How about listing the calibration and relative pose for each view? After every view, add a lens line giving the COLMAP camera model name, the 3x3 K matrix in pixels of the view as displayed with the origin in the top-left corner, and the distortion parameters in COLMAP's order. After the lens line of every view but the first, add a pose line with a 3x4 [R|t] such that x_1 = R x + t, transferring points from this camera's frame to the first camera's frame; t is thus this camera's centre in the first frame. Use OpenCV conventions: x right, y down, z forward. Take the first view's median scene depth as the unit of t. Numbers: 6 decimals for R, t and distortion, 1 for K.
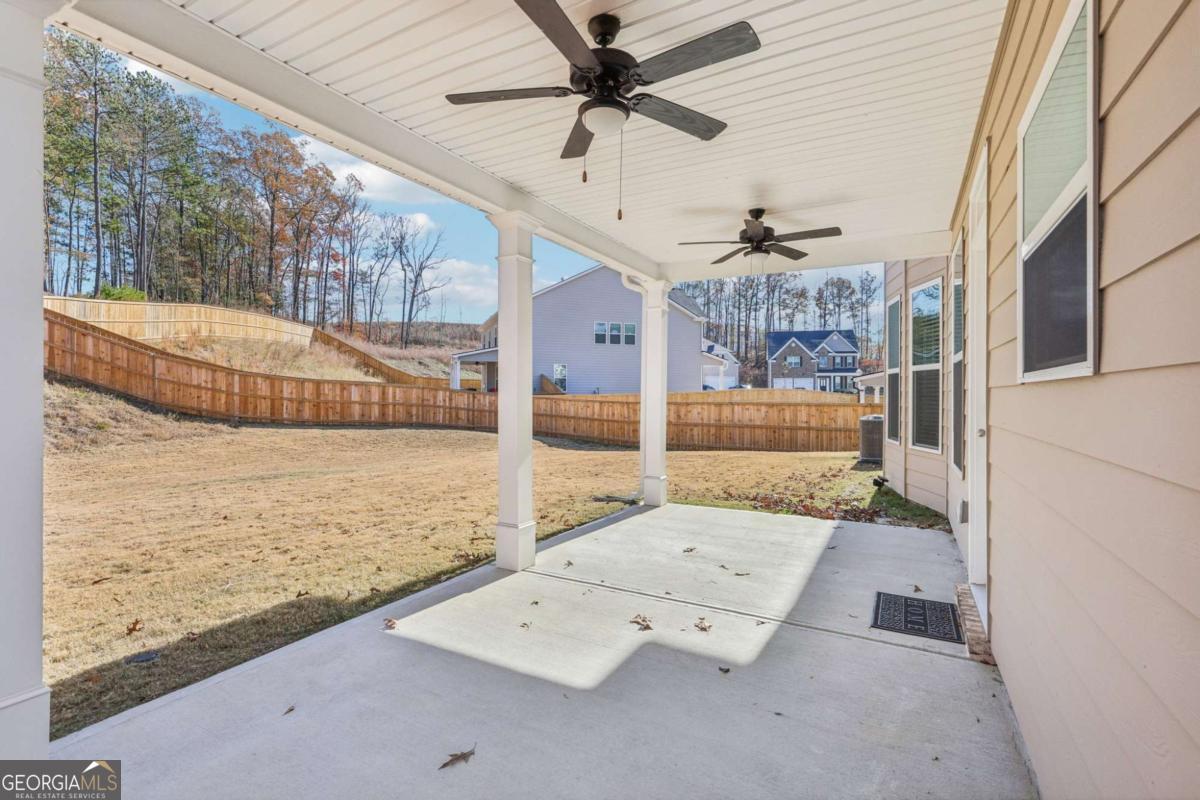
lens RADIAL K [[554.4, 0, 599.4], [0, 554.4, 398.0], [0, 0, 1]] dist [0.000032, -0.000004]
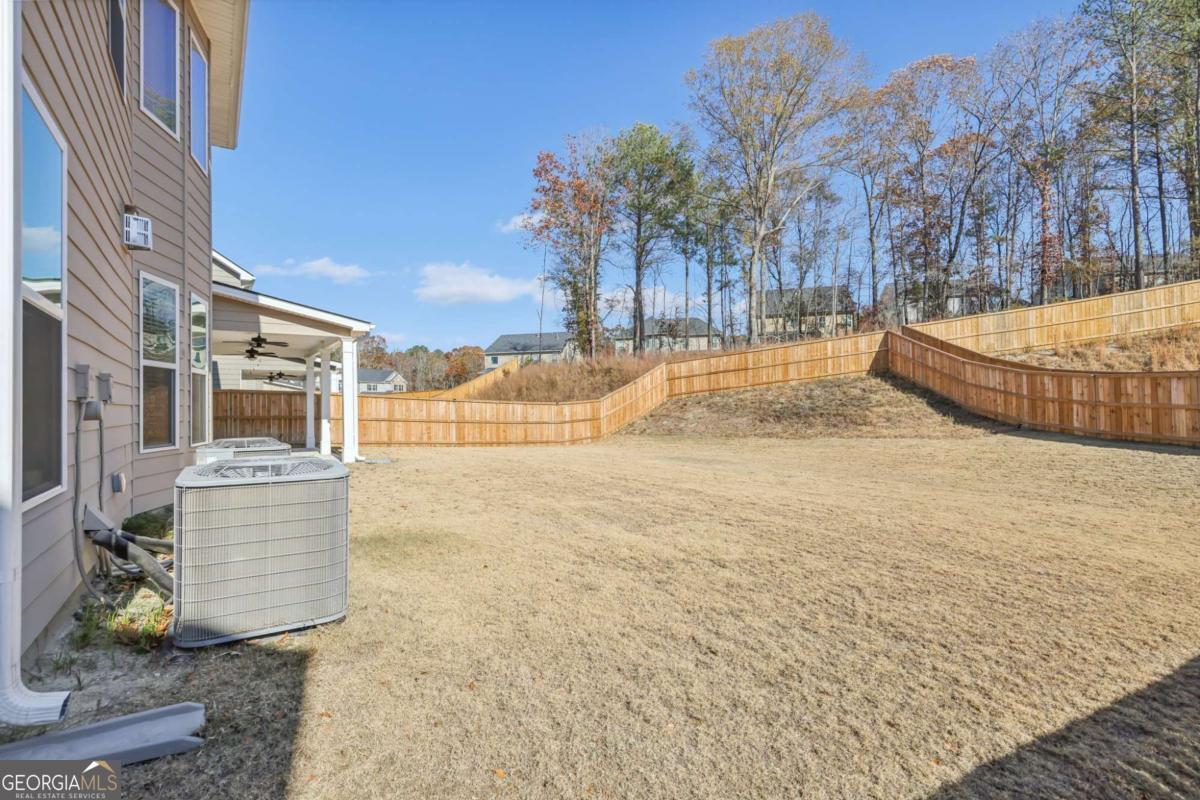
lens RADIAL K [[554.4, 0, 599.4], [0, 554.4, 400.6], [0, 0, 1]] dist [0.000032, -0.000004]
pose [[-0.446059, -0.008830, -0.894960, 0.396480], [-0.000303, 0.999953, -0.009714, 0.007254], [0.895003, -0.004061, -0.446041, 0.755628]]
